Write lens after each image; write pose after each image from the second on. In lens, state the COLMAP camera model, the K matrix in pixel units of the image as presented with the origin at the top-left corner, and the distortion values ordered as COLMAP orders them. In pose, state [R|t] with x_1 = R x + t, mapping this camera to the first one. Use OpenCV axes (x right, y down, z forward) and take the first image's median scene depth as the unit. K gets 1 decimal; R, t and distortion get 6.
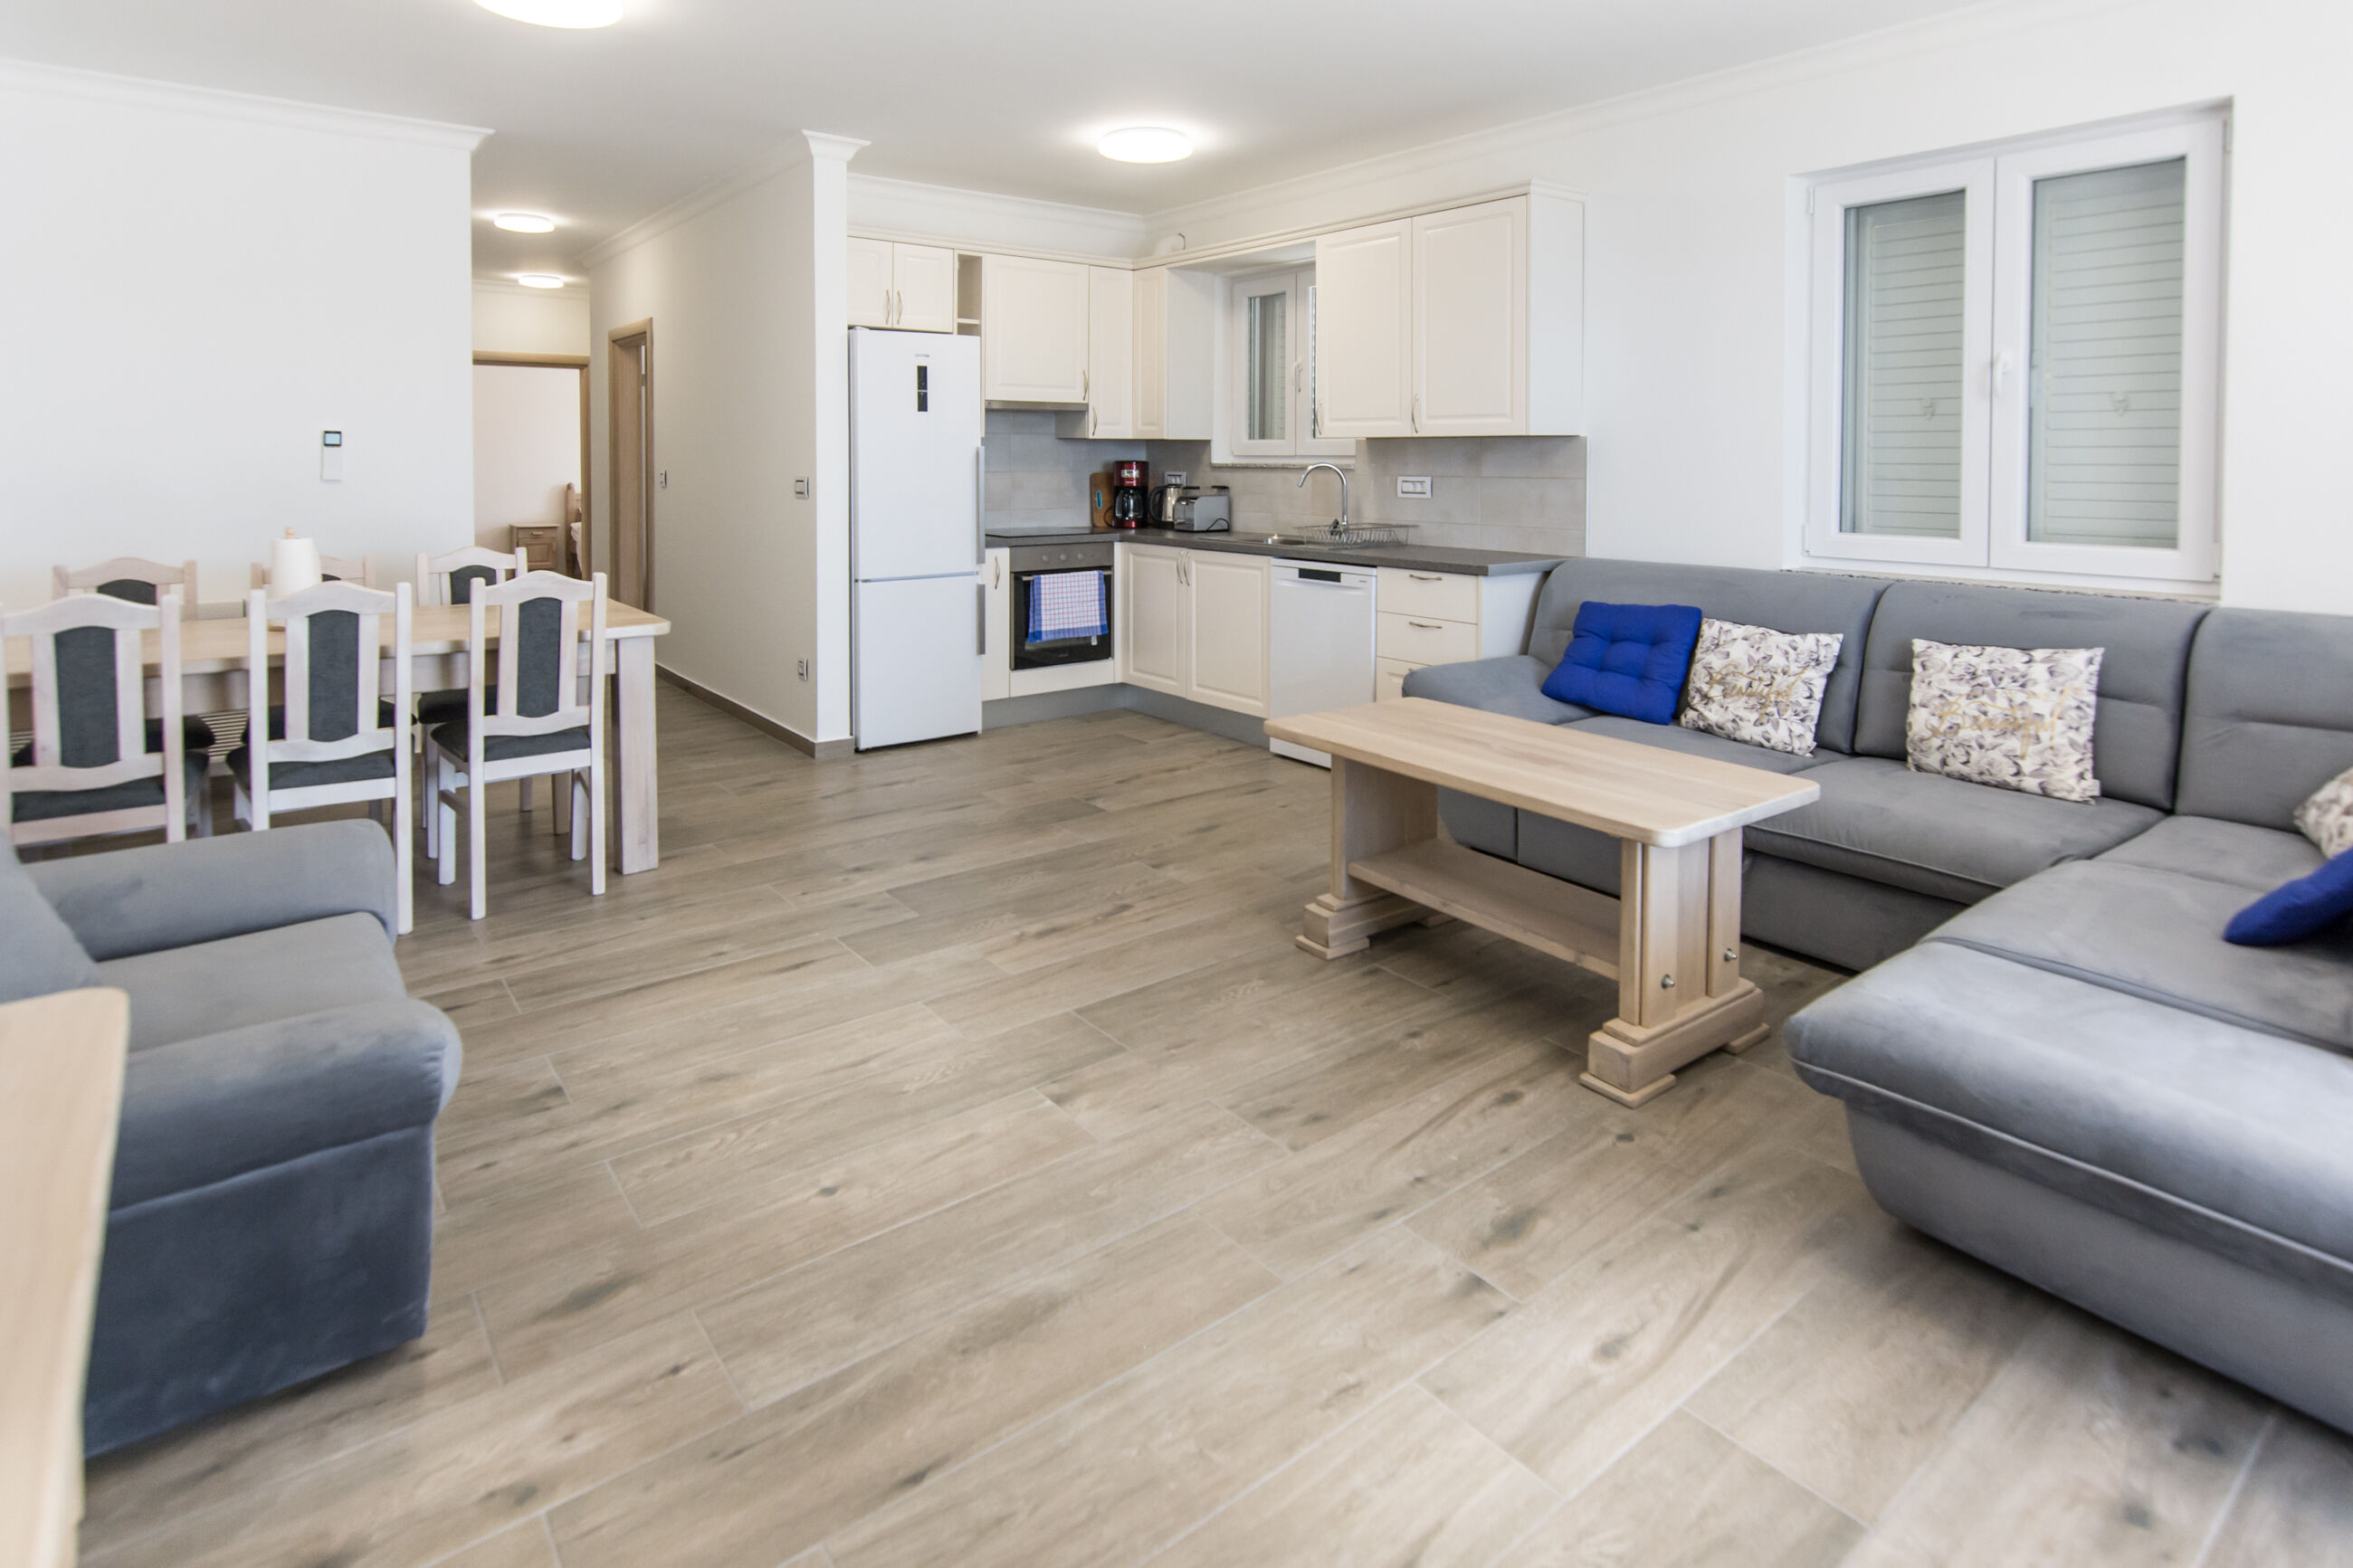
lens RADIAL K [[1251.4, 0, 1285.6], [0, 1251.4, 484.8], [0, 0, 1]] dist [-0.001105, -0.000244]
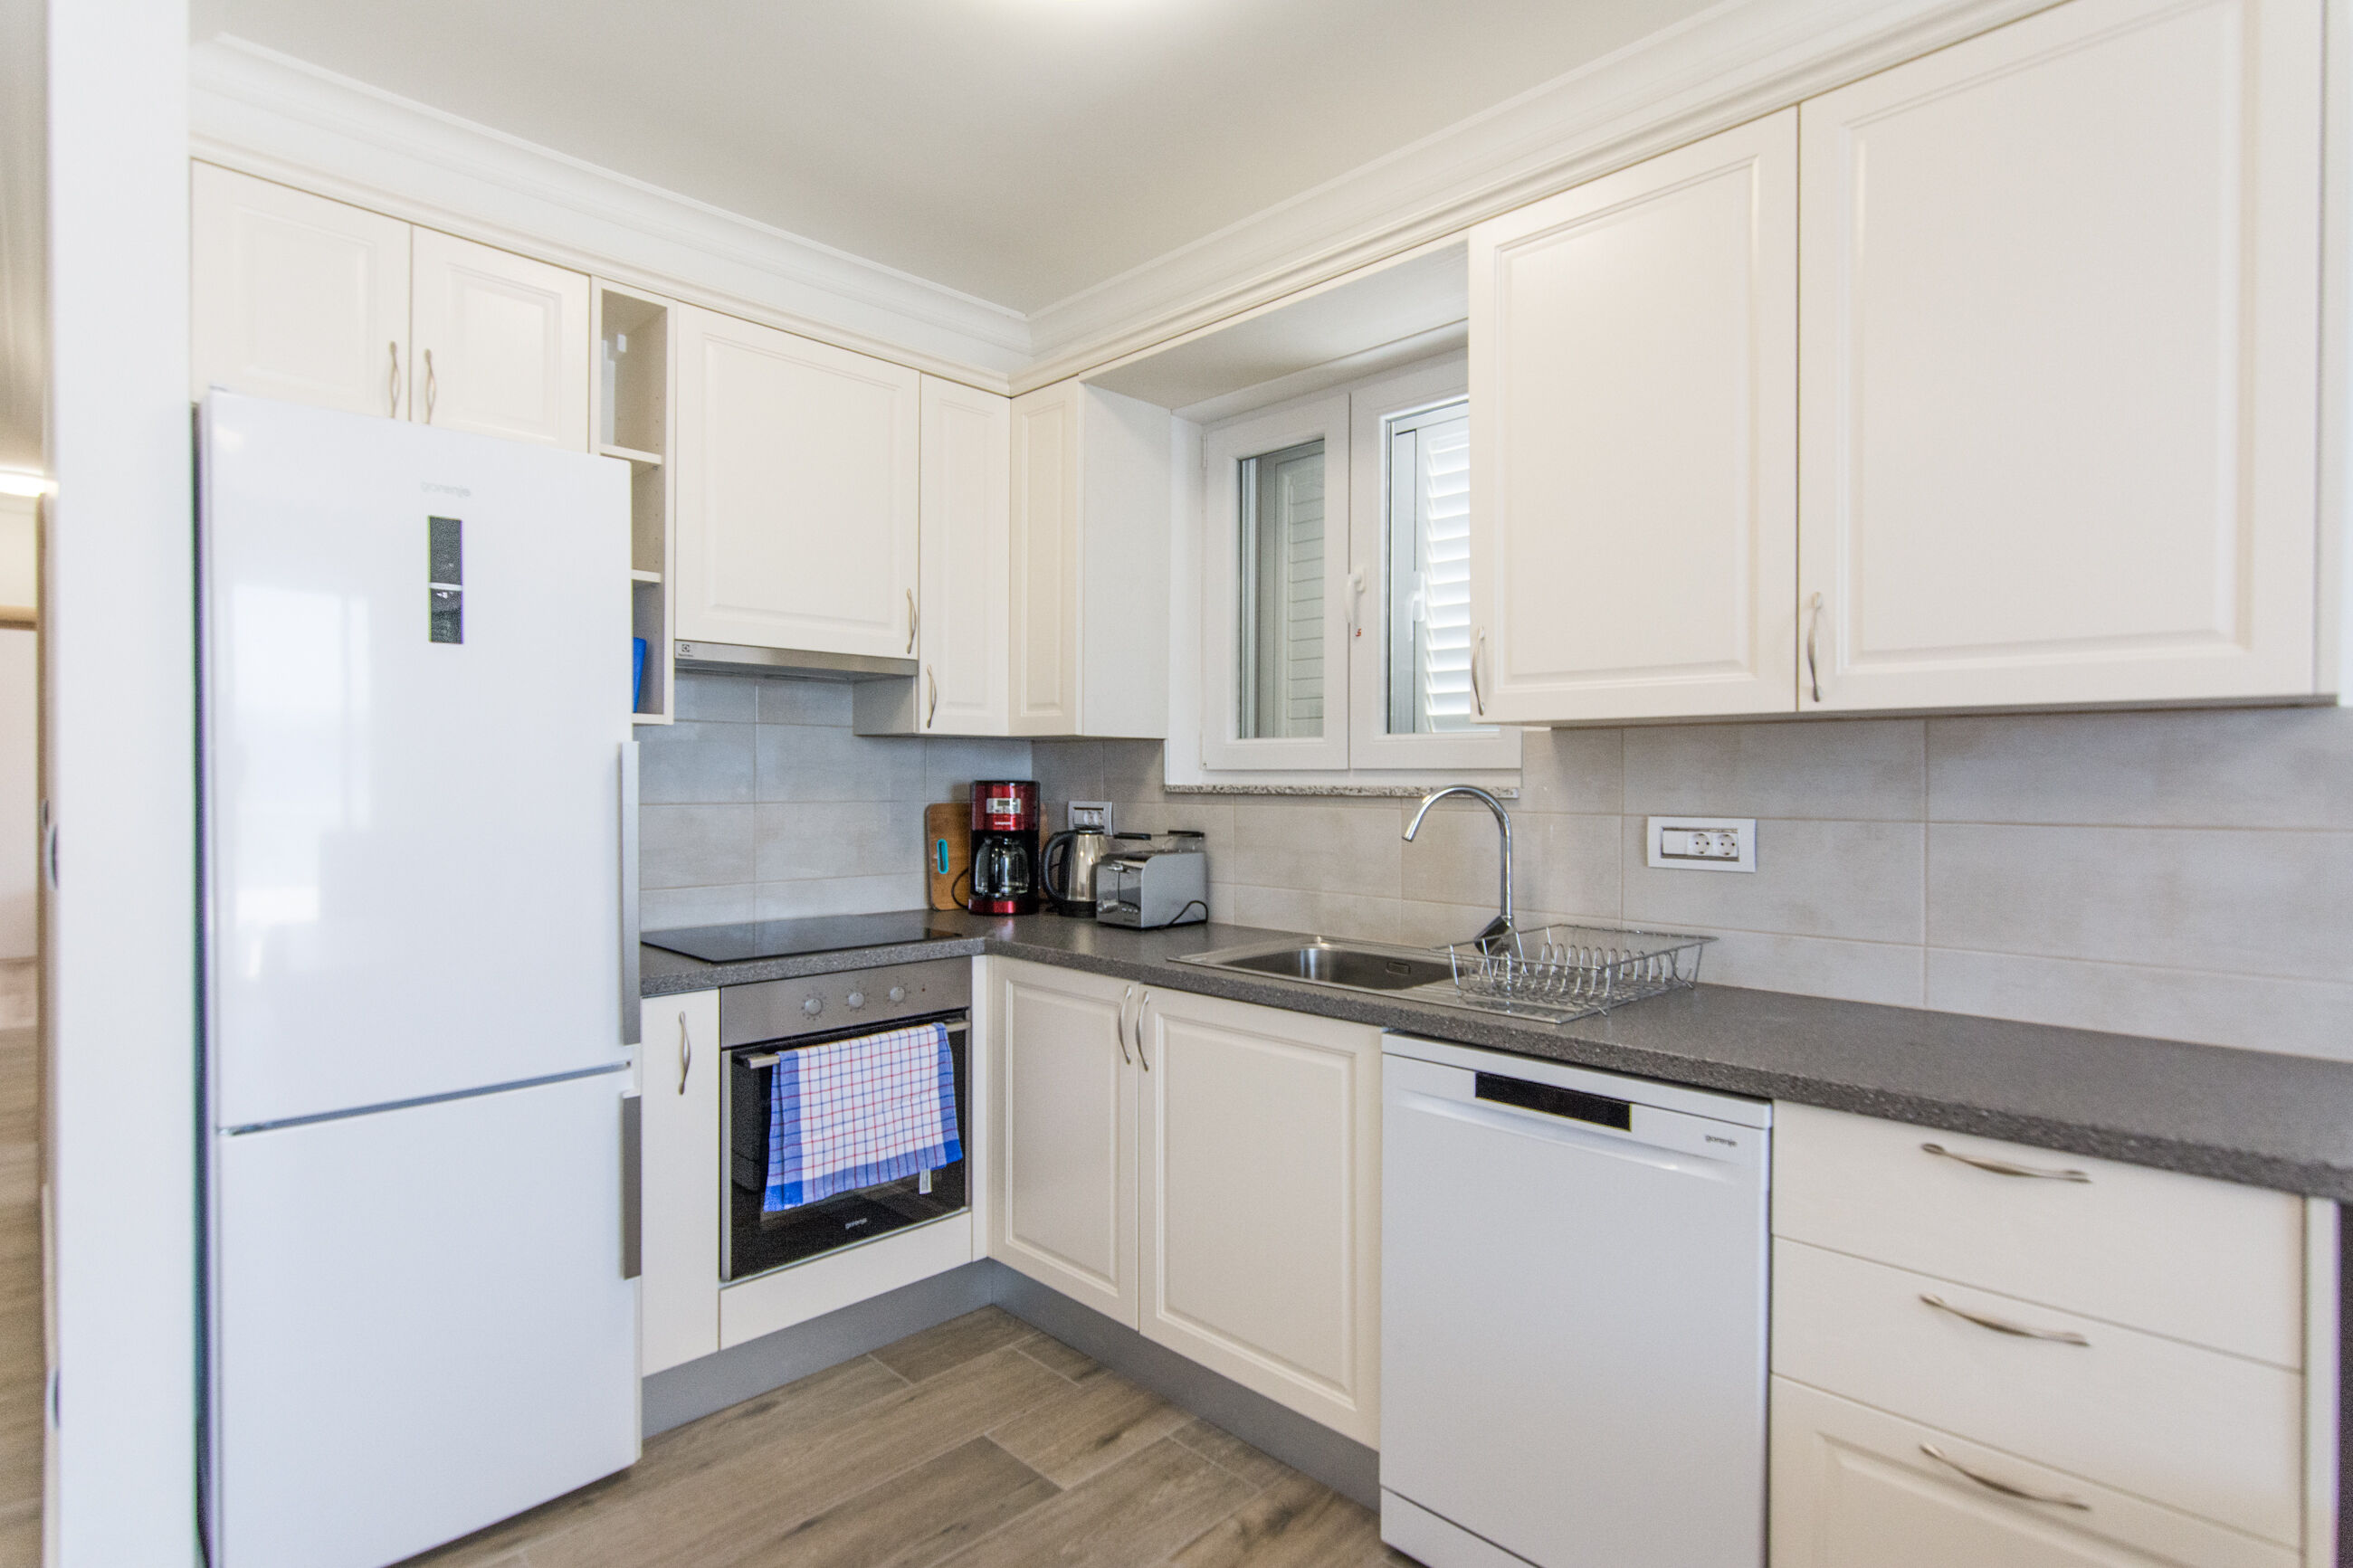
lens RADIAL K [[1179.8, 0, 1145.3], [0, 1179.8, 782.0], [0, 0, 1]] dist [-0.000112, 0.000022]
pose [[0.999942, -0.000815, 0.010696, -0.095153], [0.001015, 0.999824, -0.018716, -0.012517], [-0.010679, 0.018726, 0.999768, 0.688752]]
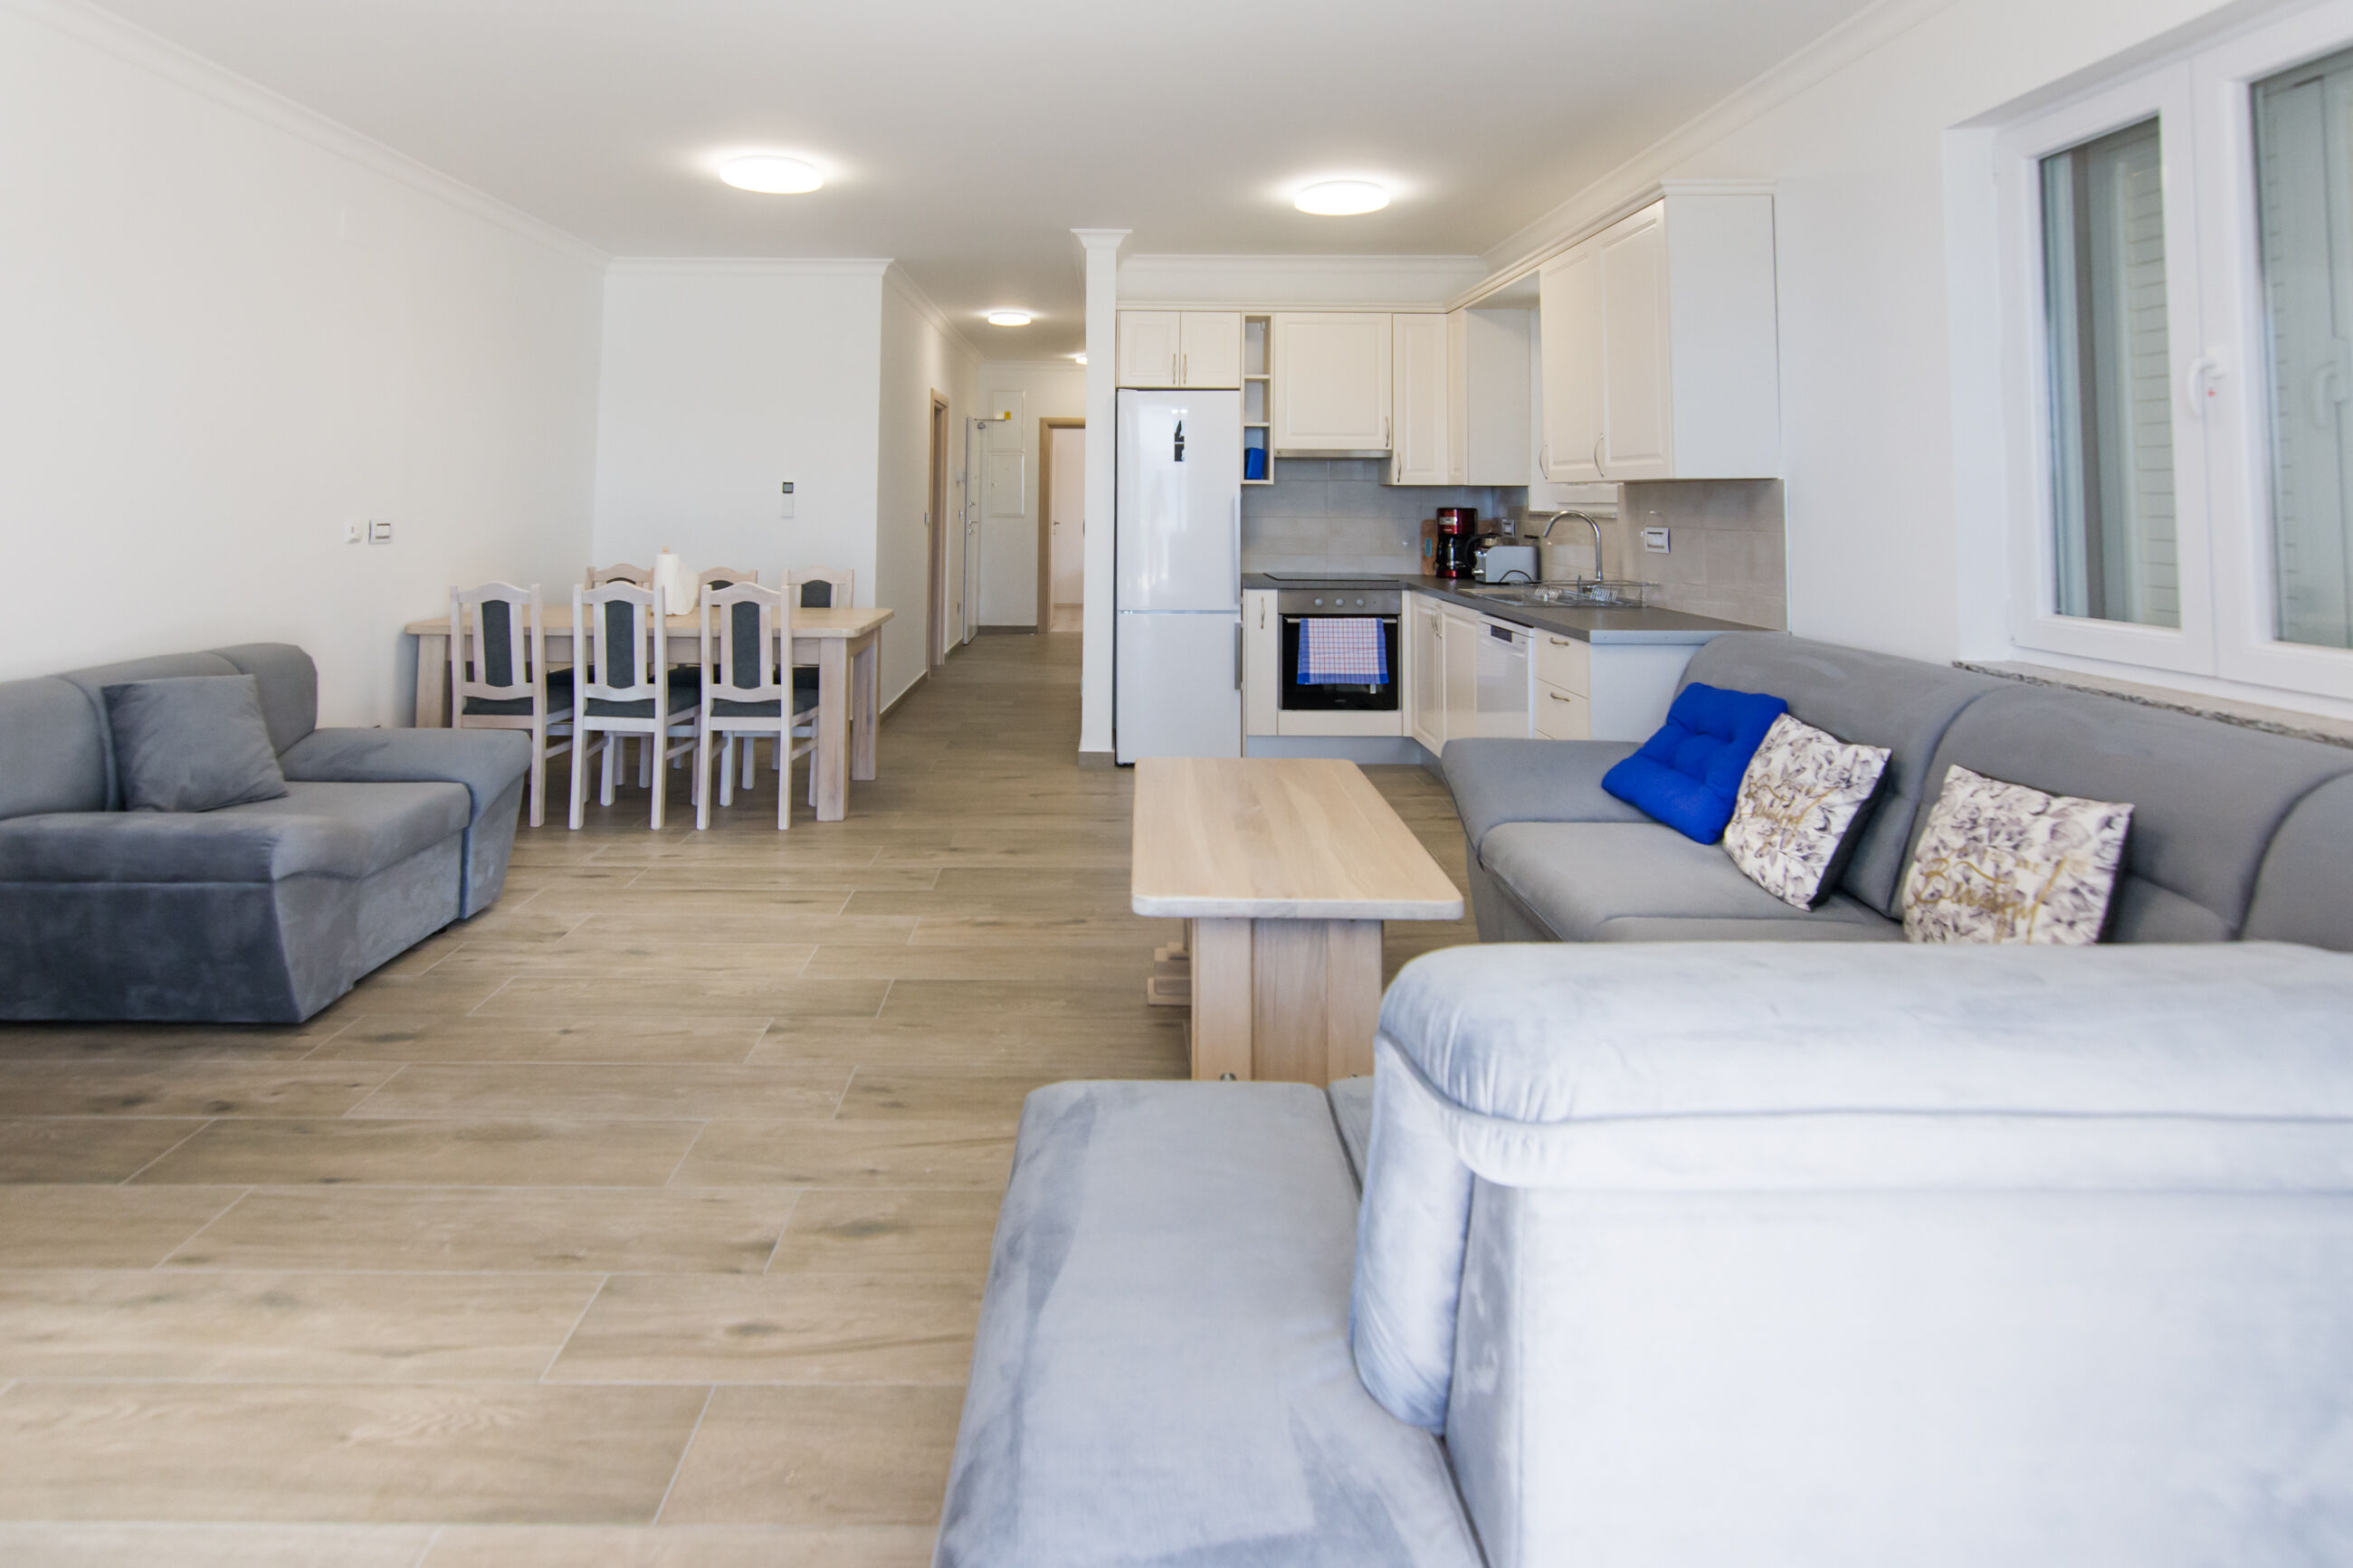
lens RADIAL K [[1313.2, 0, 1210.2], [0, 1313.2, 414.1], [0, 0, 1]] dist [-0.000974, -0.000326]
pose [[0.781527, -0.038538, -0.622680, 0.482110], [-0.018613, 0.996206, -0.085017, -0.001978], [0.623594, 0.078033, 0.777844, 0.113297]]
